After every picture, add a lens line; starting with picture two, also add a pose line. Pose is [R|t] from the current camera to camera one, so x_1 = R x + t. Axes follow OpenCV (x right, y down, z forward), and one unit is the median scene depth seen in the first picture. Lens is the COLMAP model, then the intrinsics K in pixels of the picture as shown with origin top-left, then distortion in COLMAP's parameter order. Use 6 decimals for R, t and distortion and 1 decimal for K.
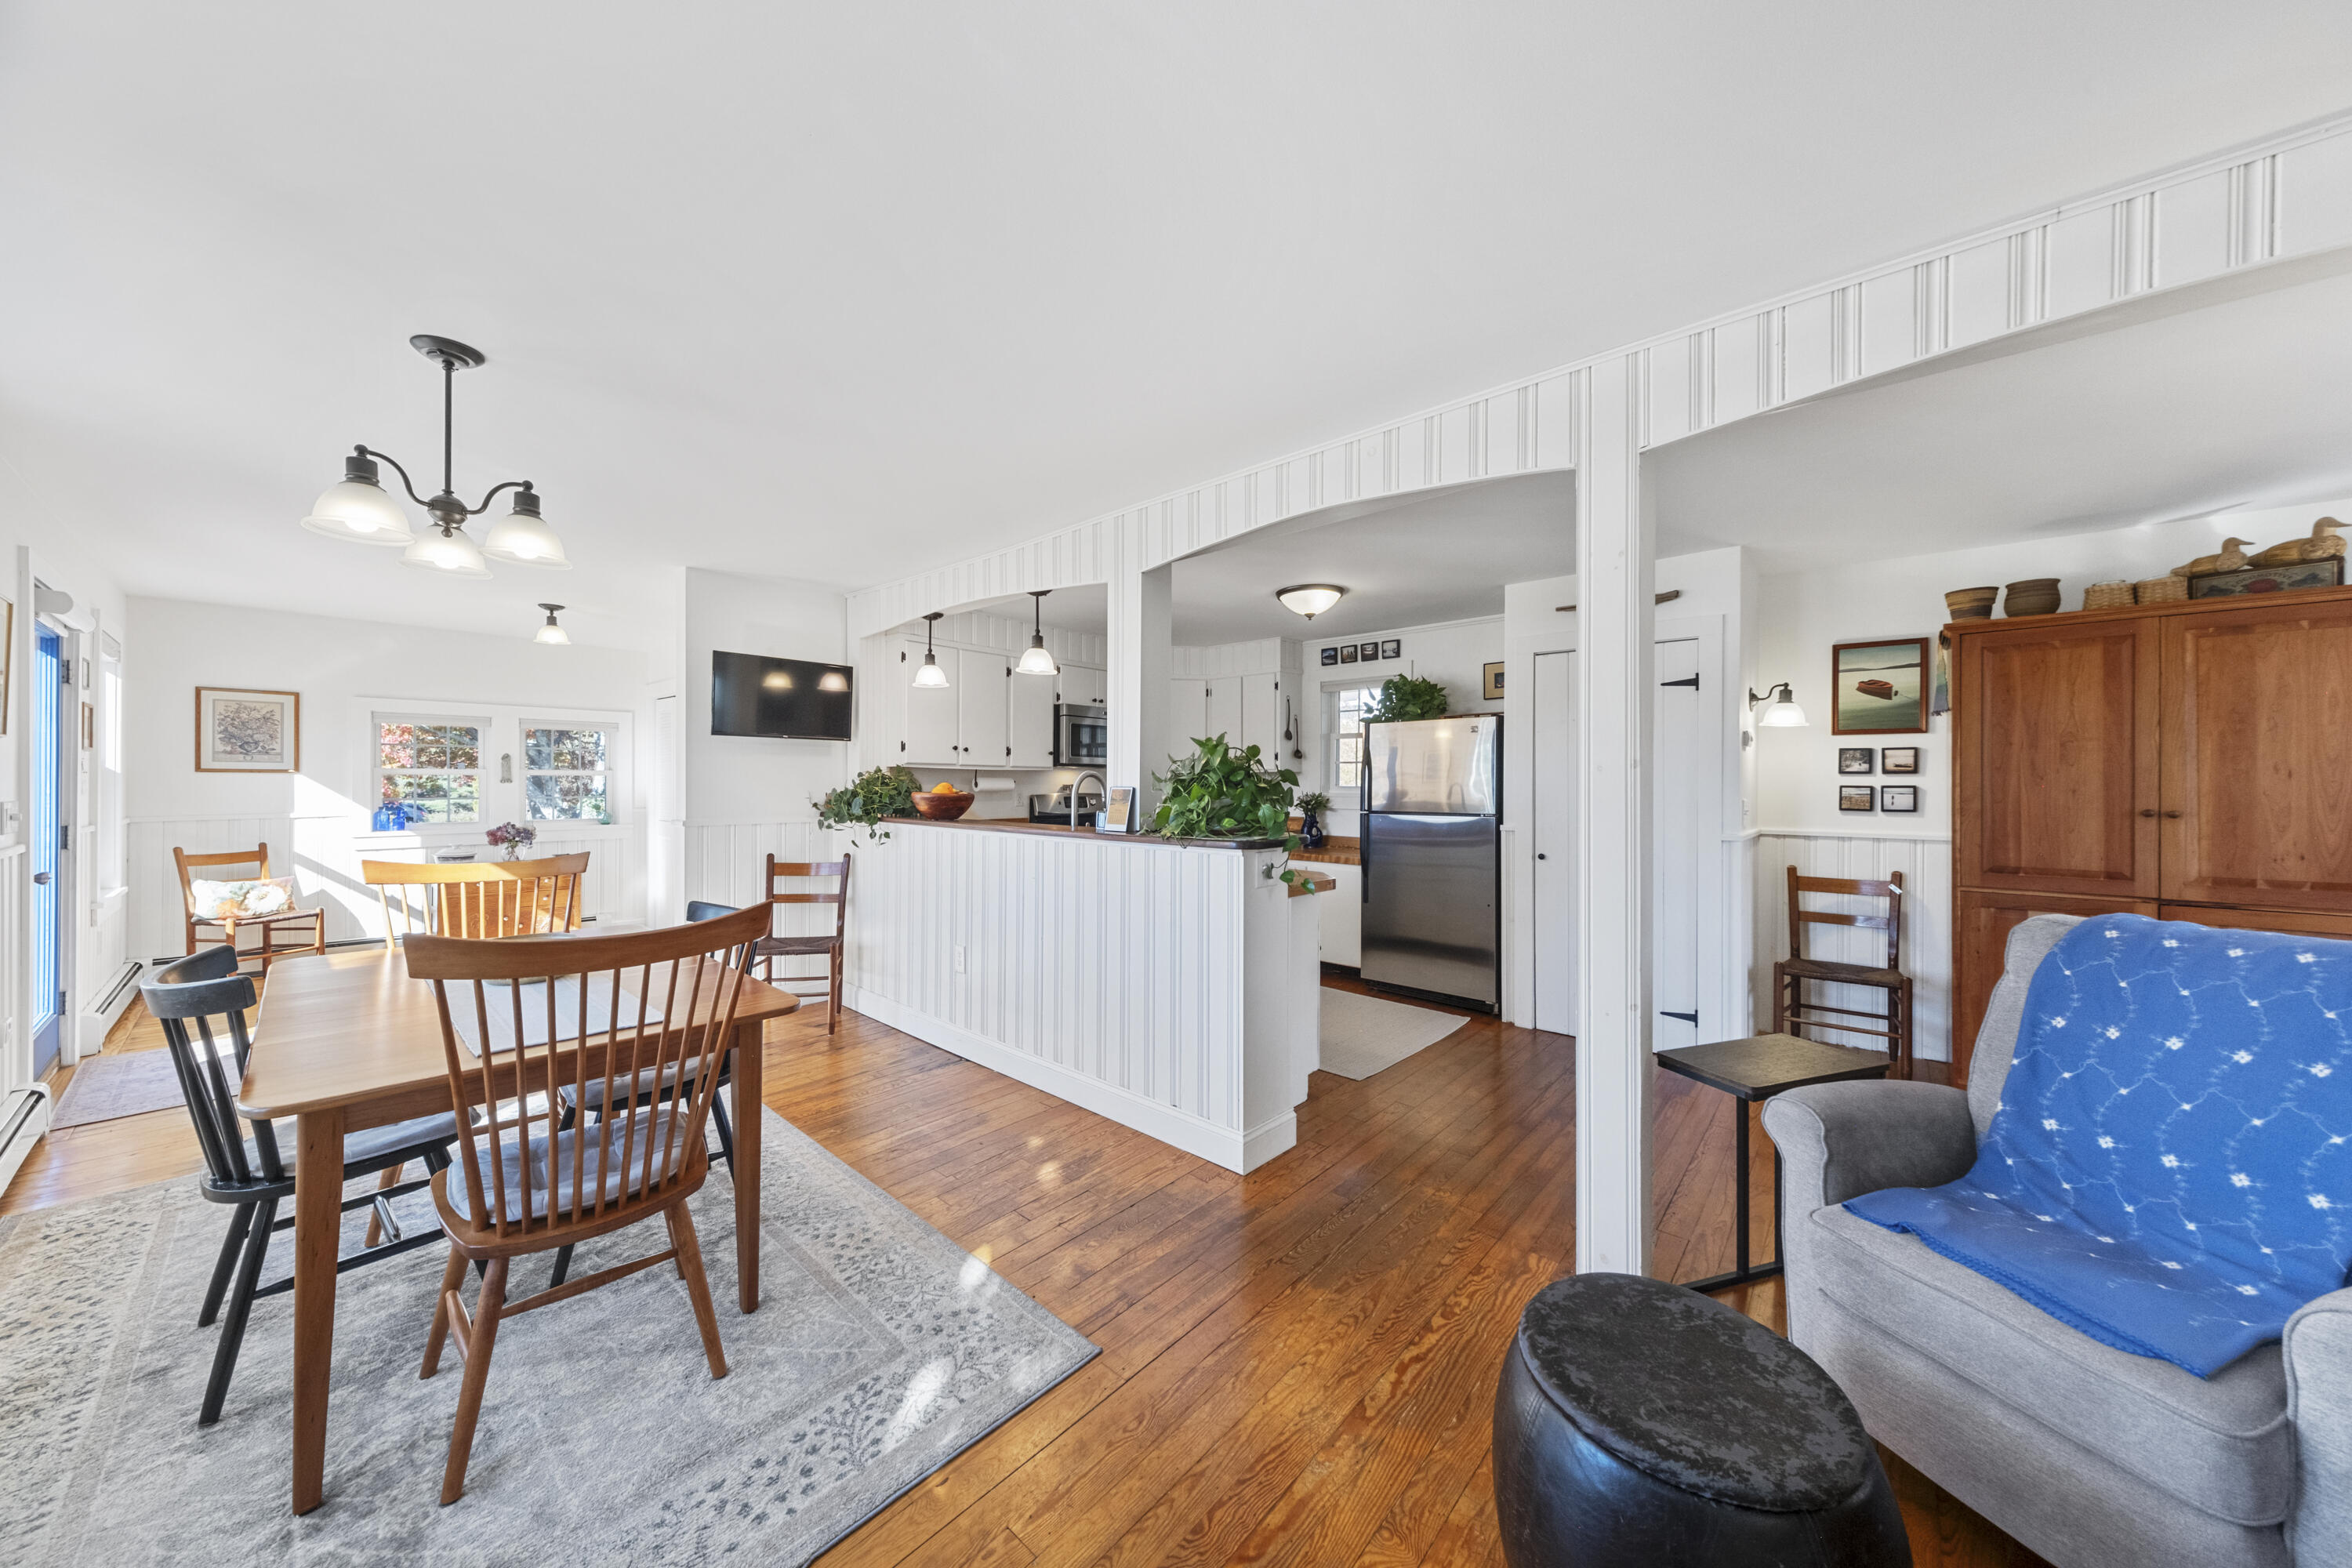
lens RADIAL K [[792.7, 0, 1171.0], [0, 792.7, 783.9], [0, 0, 1]] dist [0.002405, -0.000321]
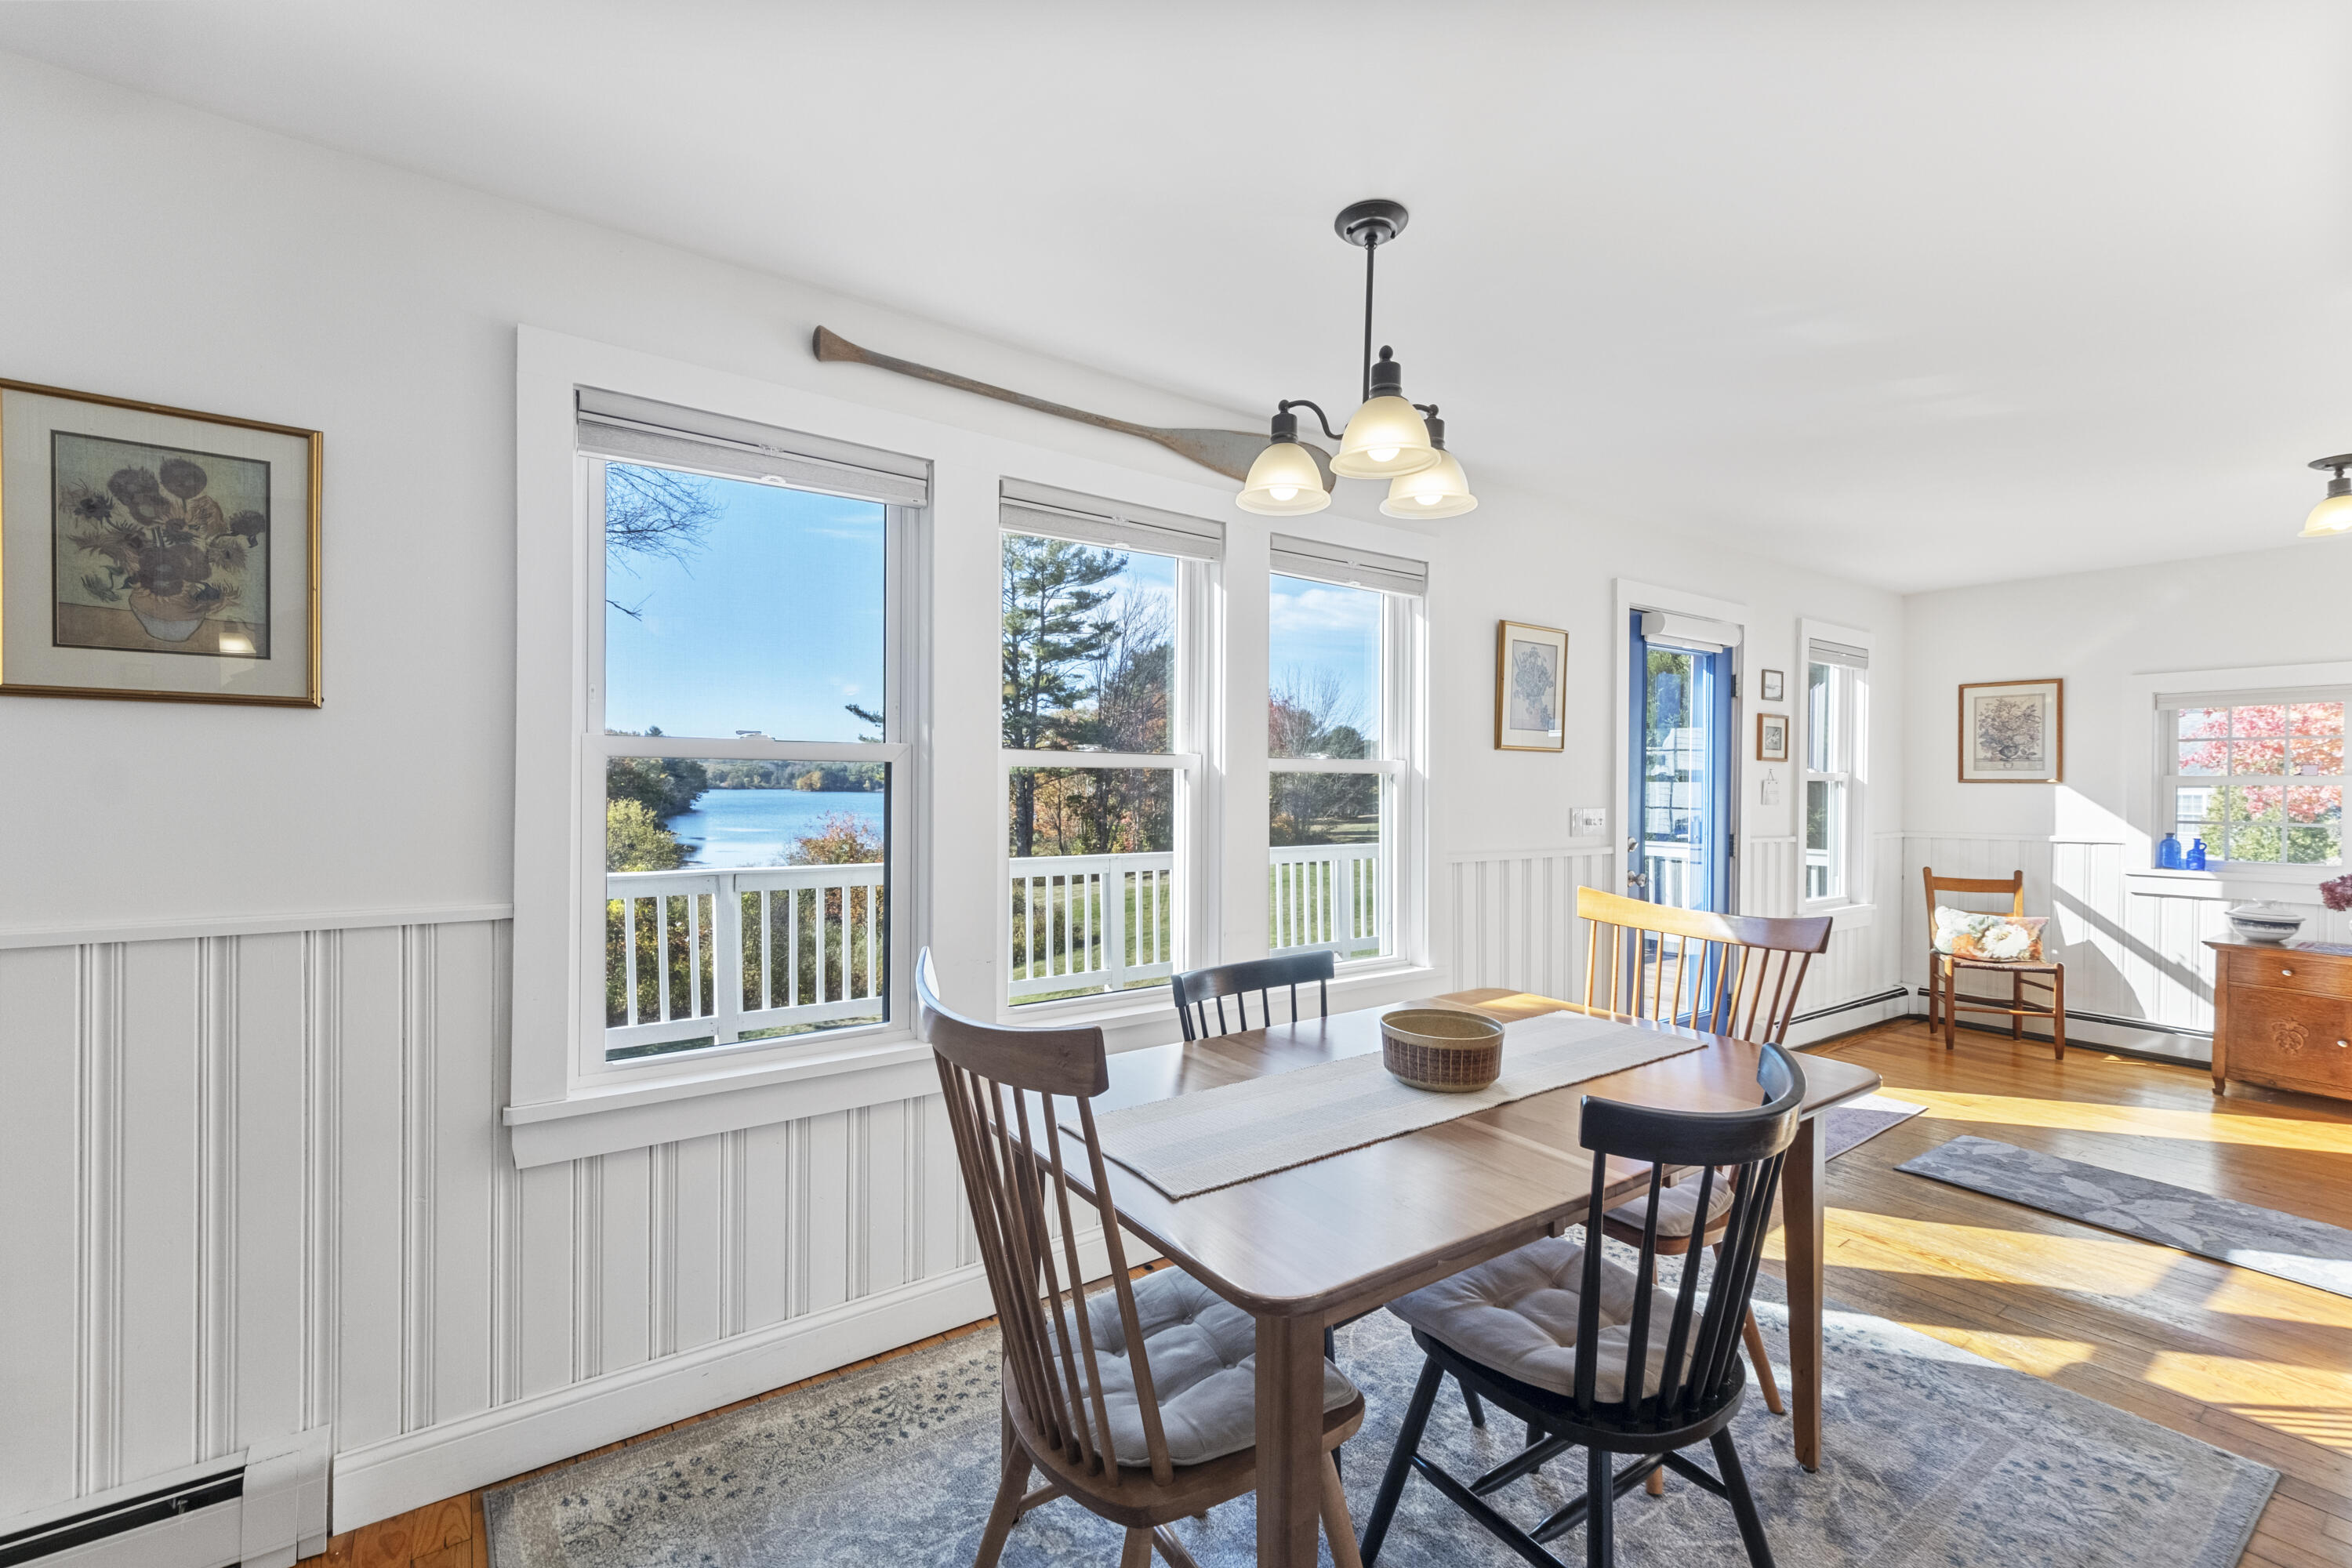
lens RADIAL K [[988.0, 0, 1183.1], [0, 988.0, 788.1], [0, 0, 1]] dist [0.017379, -0.006861]
pose [[-0.214489, -0.002346, -0.976724, 0.021544], [-0.011512, 0.999934, 0.000126, 0.000192], [0.976659, 0.011271, -0.214501, 0.394991]]
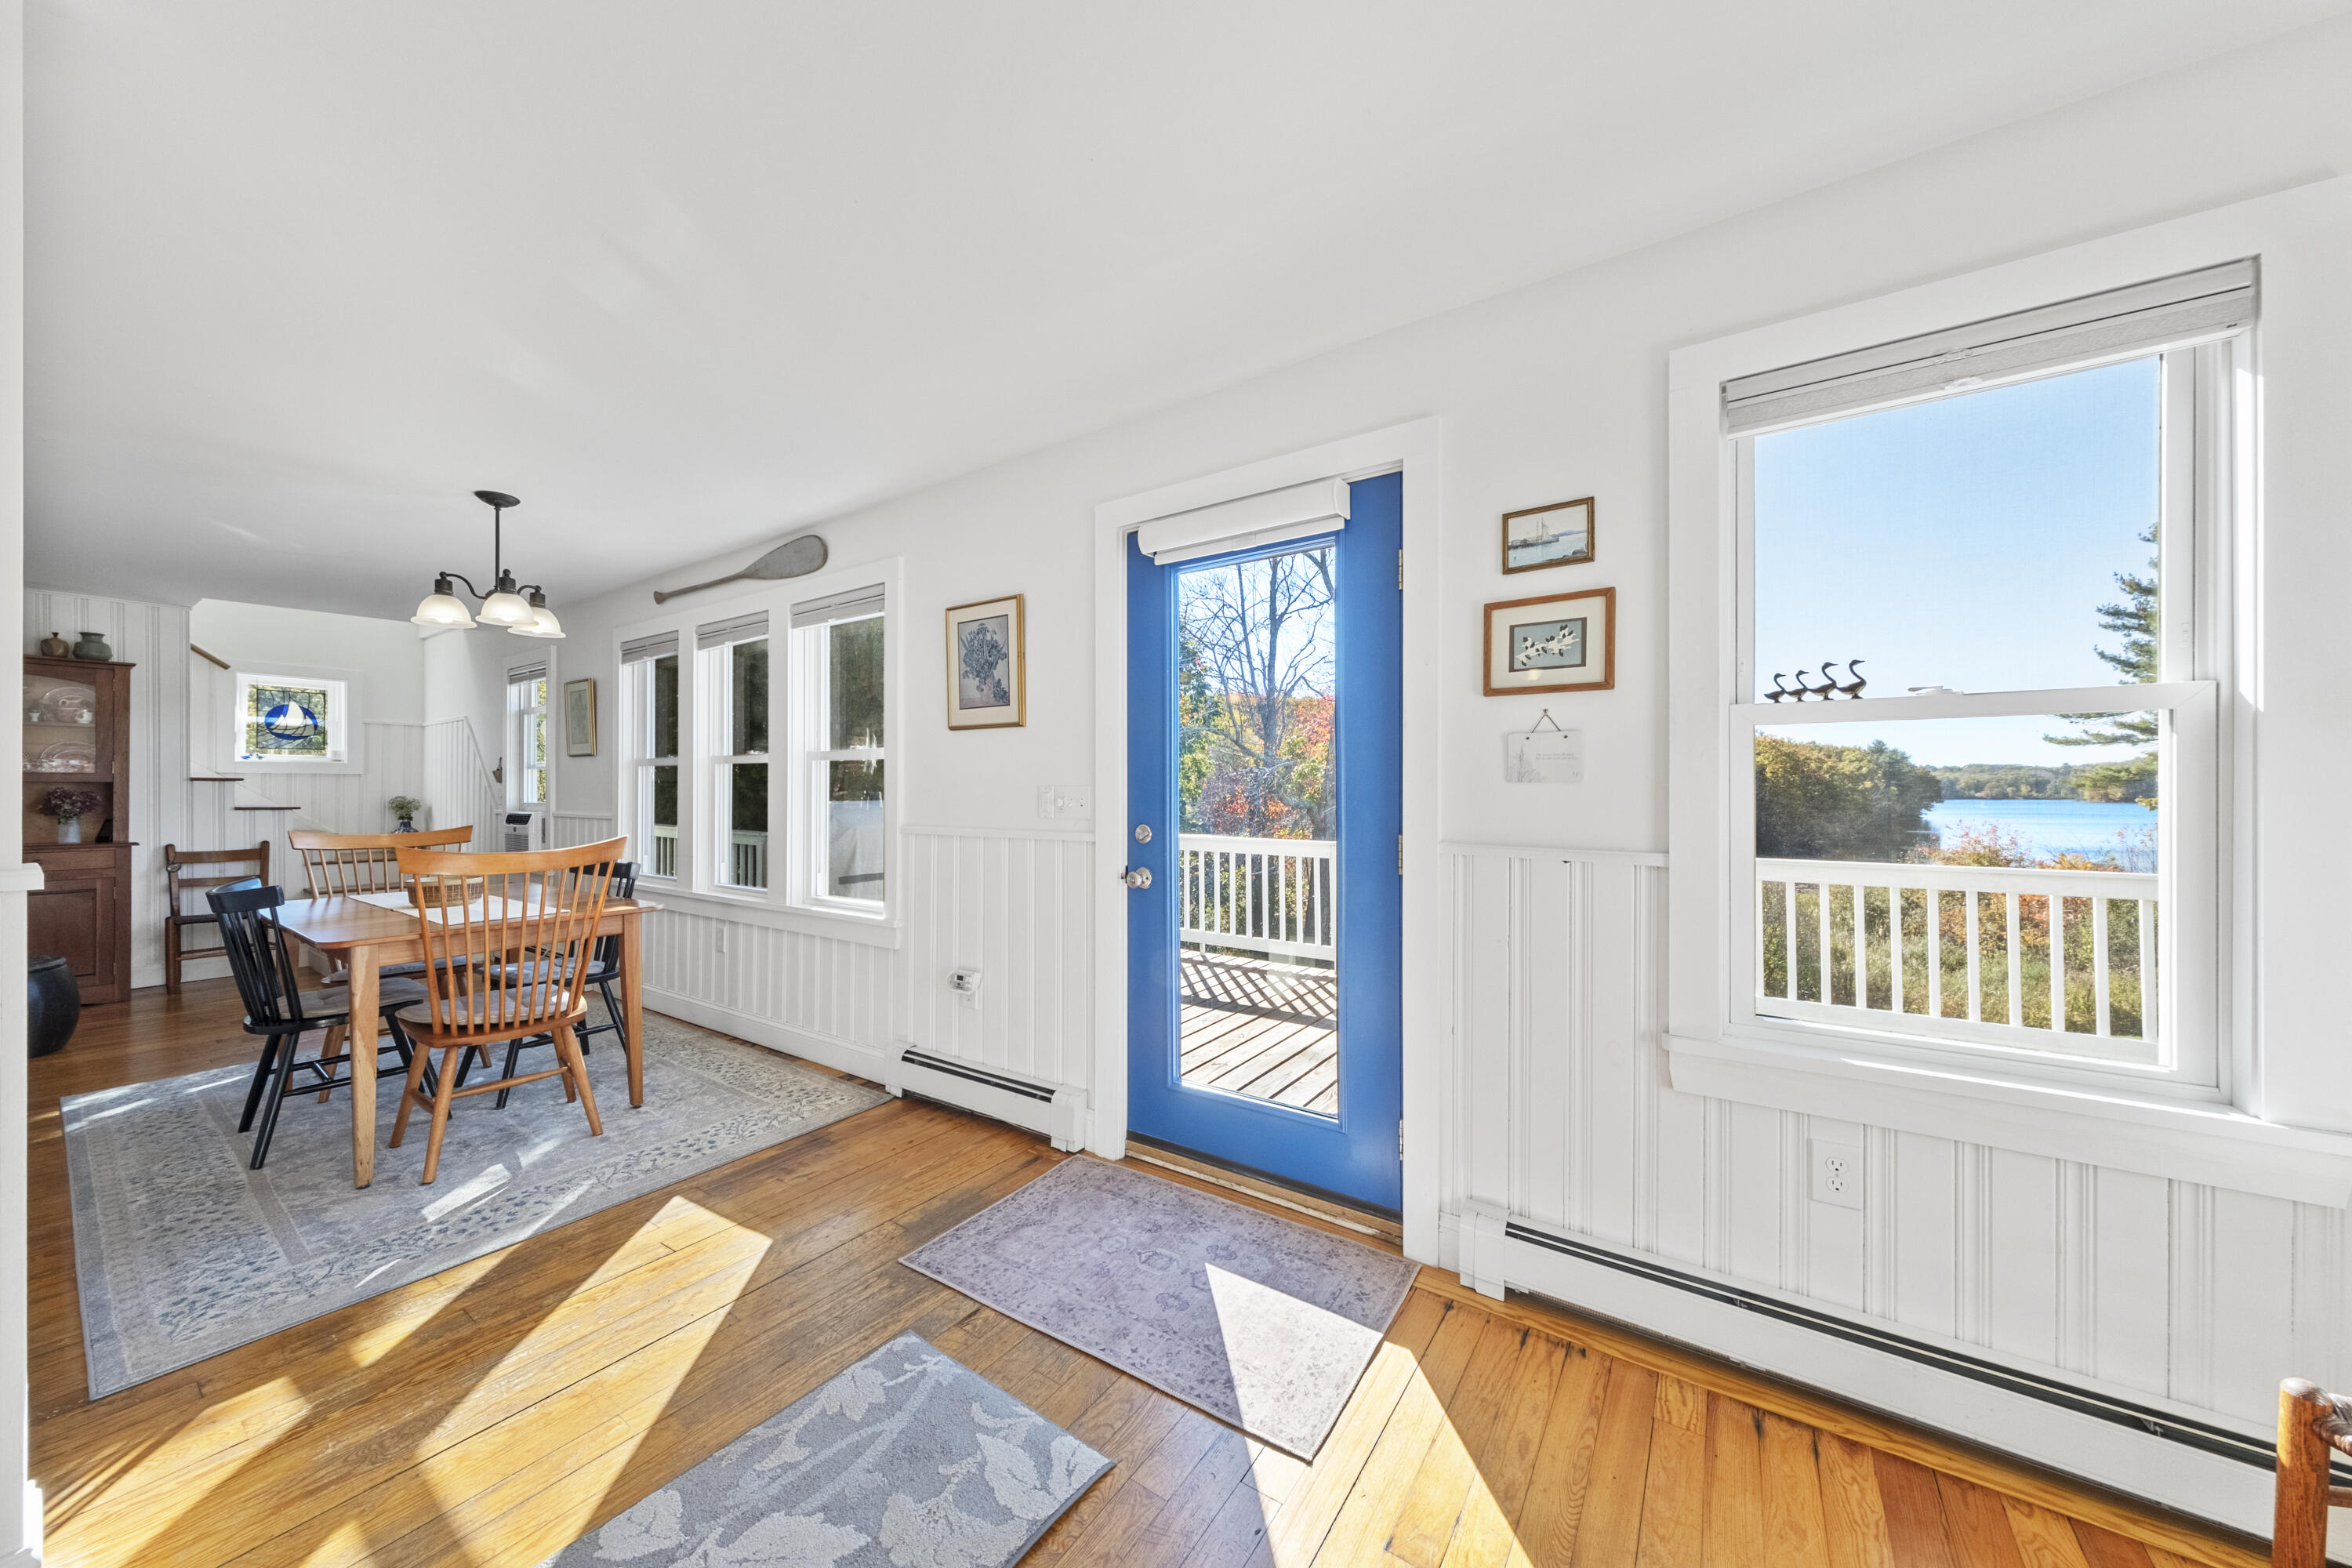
lens RADIAL K [[792.7, 0, 1184.6], [0, 792.7, 791.3], [0, 0, 1]] dist [0.002405, -0.000321]
pose [[-0.989883, -0.004195, -0.141826, -0.789733], [-0.004618, 0.999986, 0.002655, 0.013584], [0.141813, 0.003283, -0.989888, 1.067179]]
